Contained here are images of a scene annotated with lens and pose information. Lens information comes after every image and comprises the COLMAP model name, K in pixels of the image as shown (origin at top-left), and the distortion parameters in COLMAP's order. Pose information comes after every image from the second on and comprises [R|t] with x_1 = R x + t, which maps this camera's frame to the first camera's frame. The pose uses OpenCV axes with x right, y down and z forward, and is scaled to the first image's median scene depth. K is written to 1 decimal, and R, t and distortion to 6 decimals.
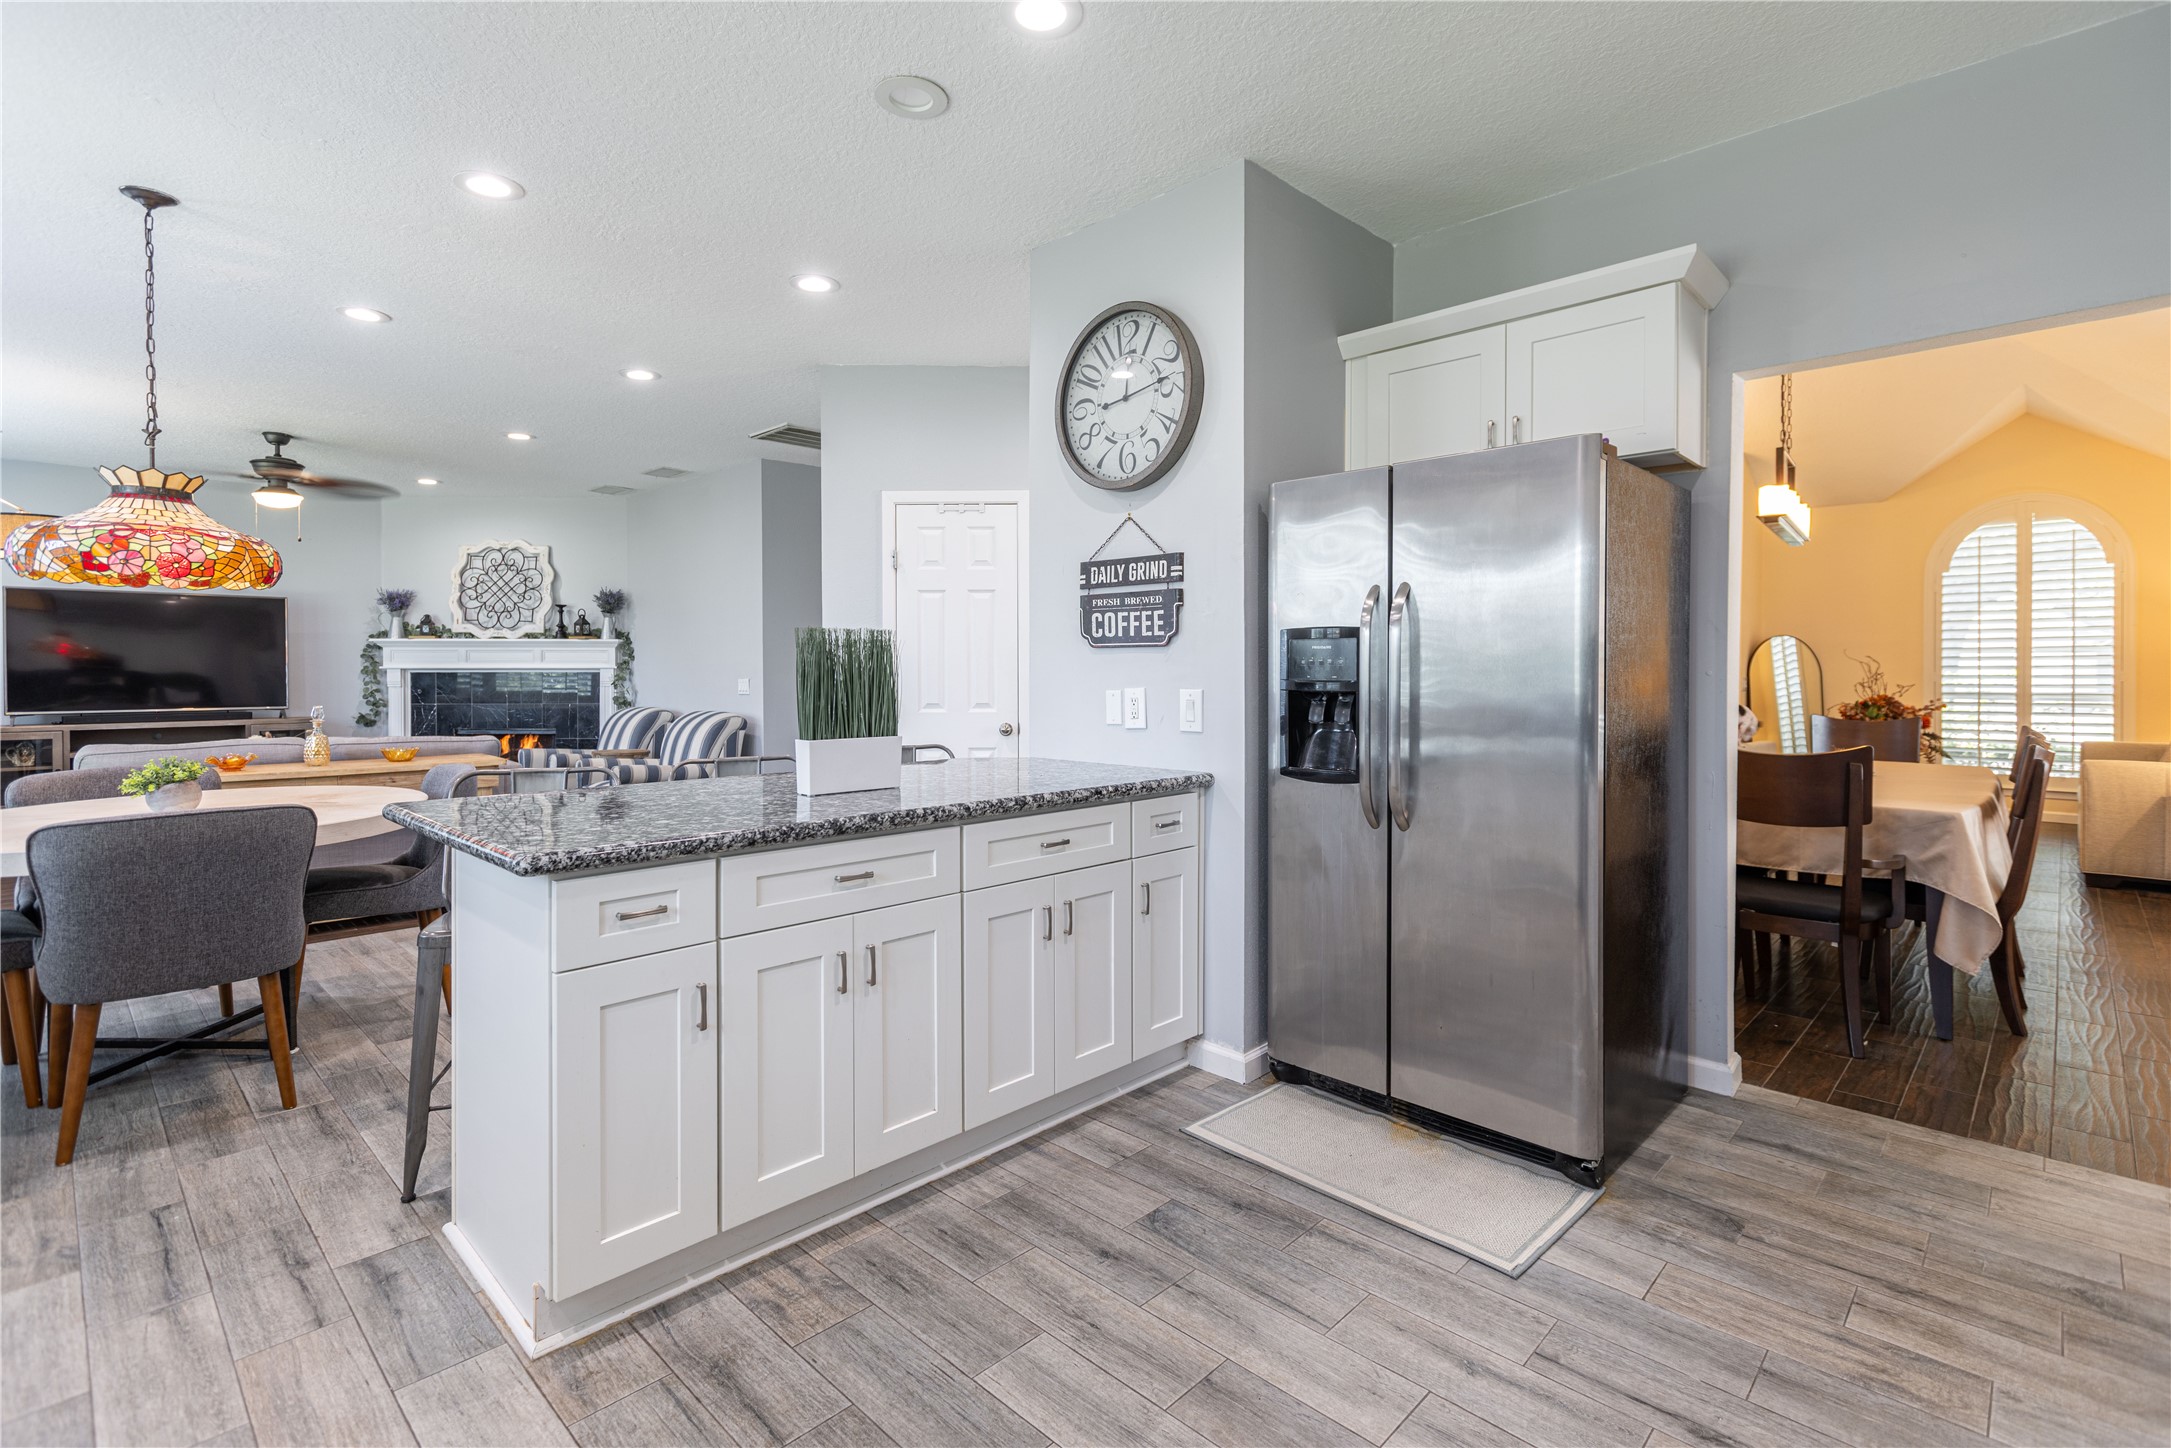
lens RADIAL K [[1012.1, 0, 1092.9], [0, 1012.1, 682.4], [0, 0, 1]] dist [0.008543, -0.003084]
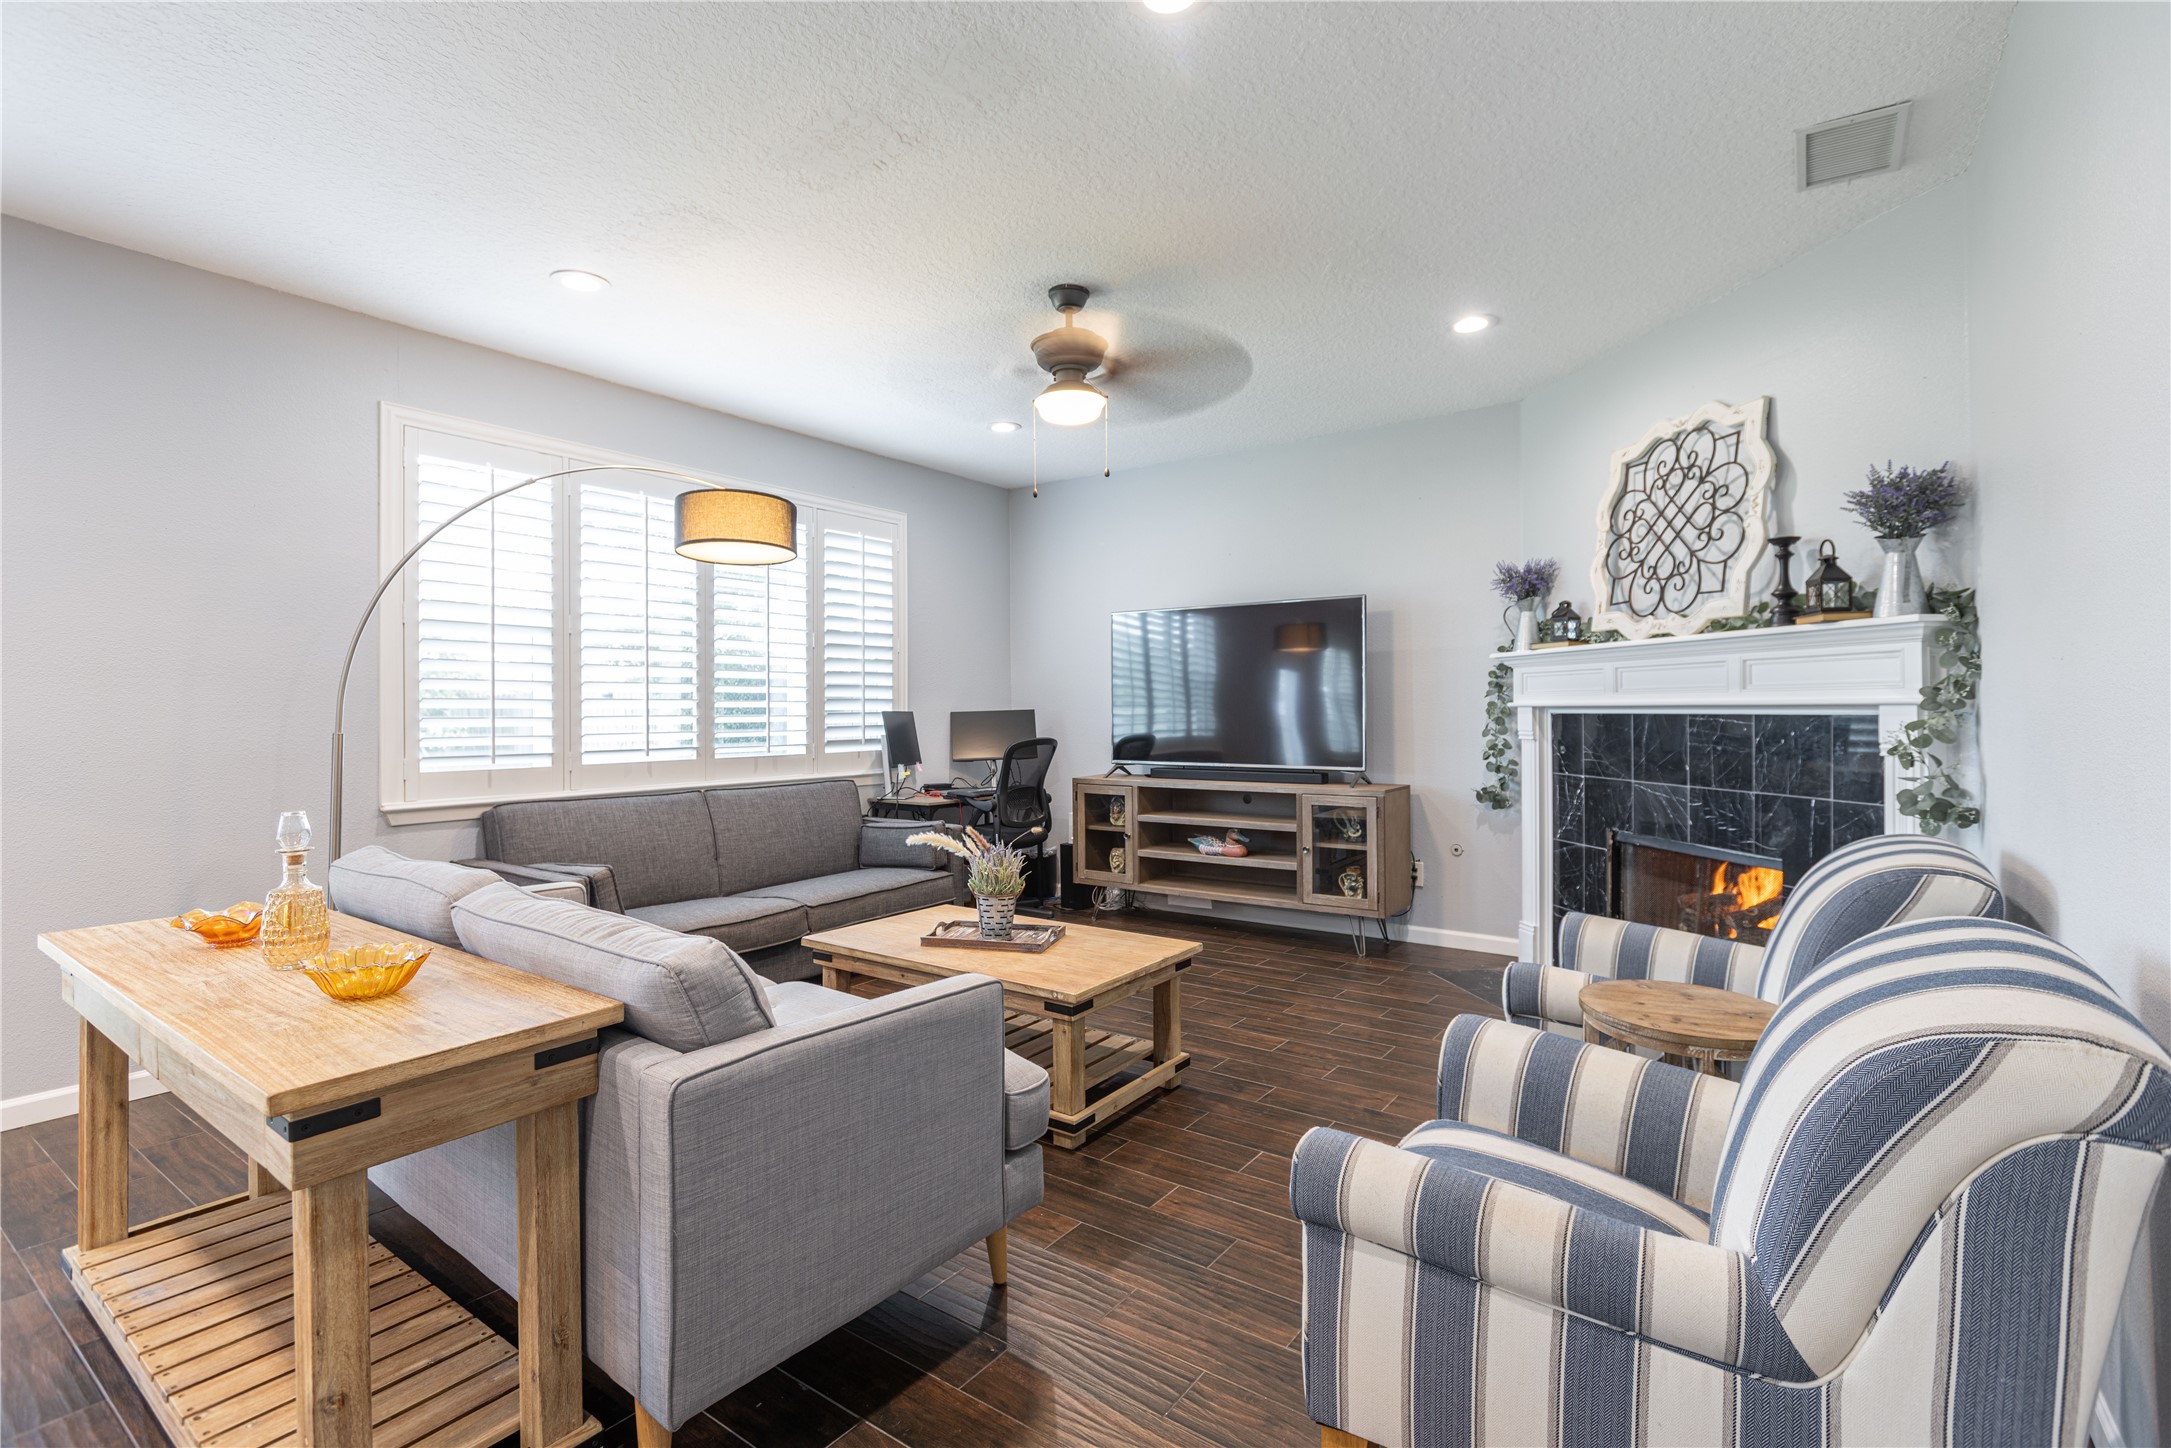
lens RADIAL K [[984.9, 0, 1078.5], [0, 984.9, 717.9], [0, 0, 1]] dist [0.000895, 0.000193]
pose [[0.139191, 0.007236, -0.990239, -0.207617], [-0.007736, 0.999951, 0.006220, -0.009679], [0.990235, 0.006795, 0.139240, 0.734518]]
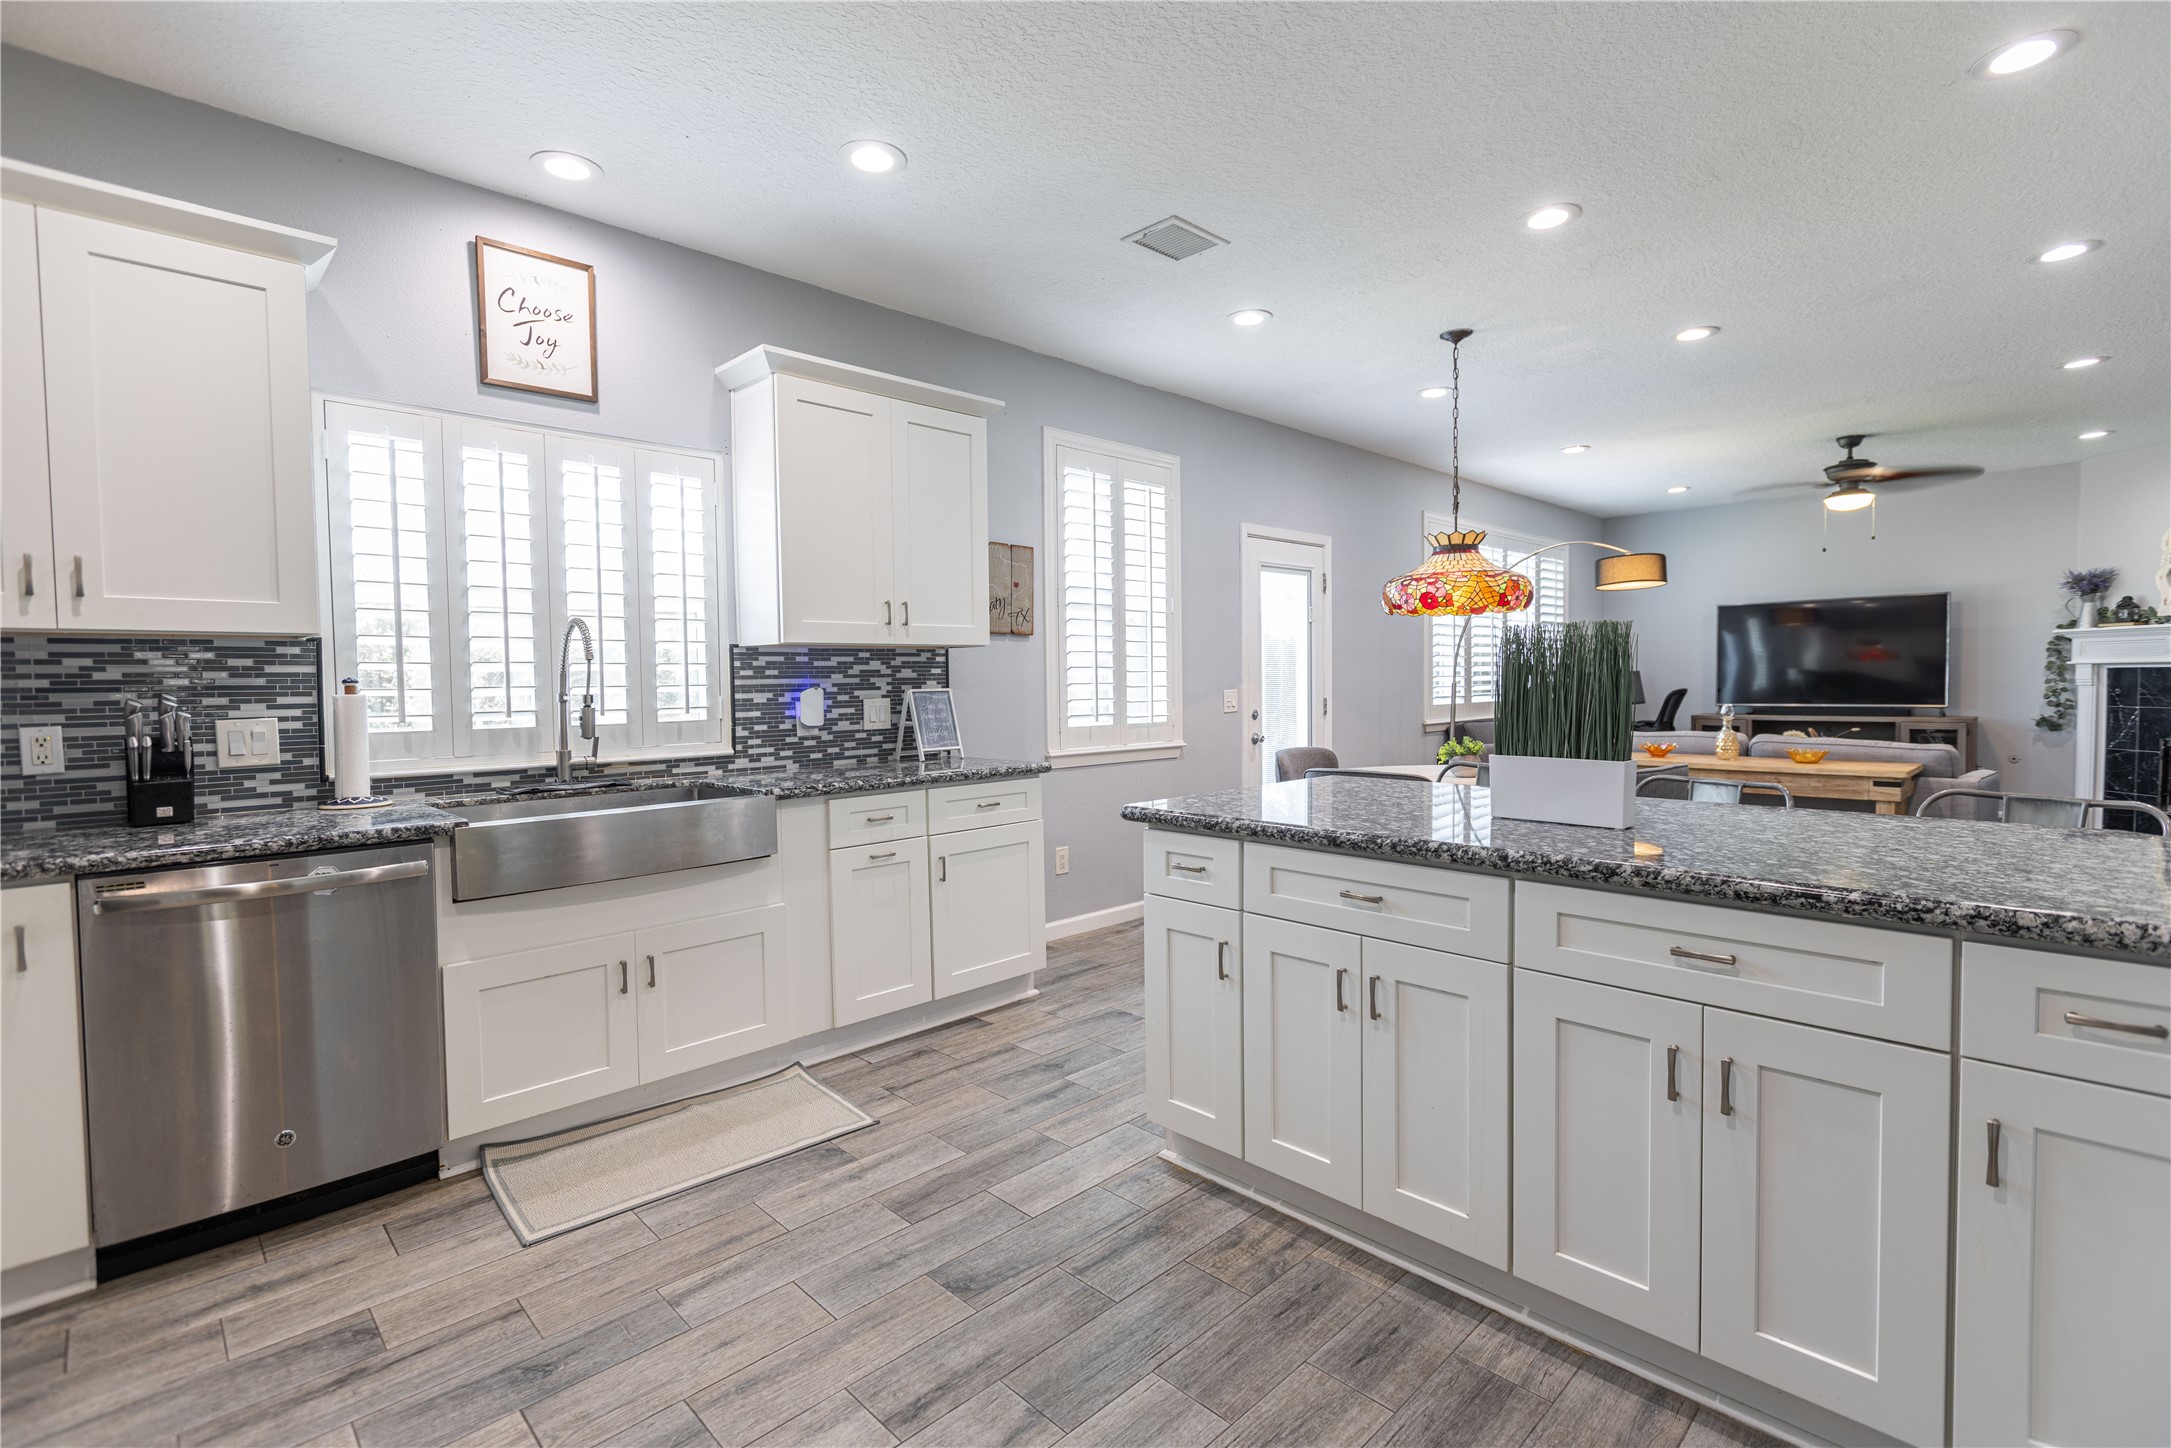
lens RADIAL K [[984.9, 0, 1069.3], [0, 984.9, 724.6], [0, 0, 1]] dist [0.000895, 0.000193]
pose [[-0.046154, 0.046416, -0.997855, 0.183300], [0.001663, 0.998922, 0.046389, -0.002731], [0.998933, 0.000481, -0.046181, 0.208354]]
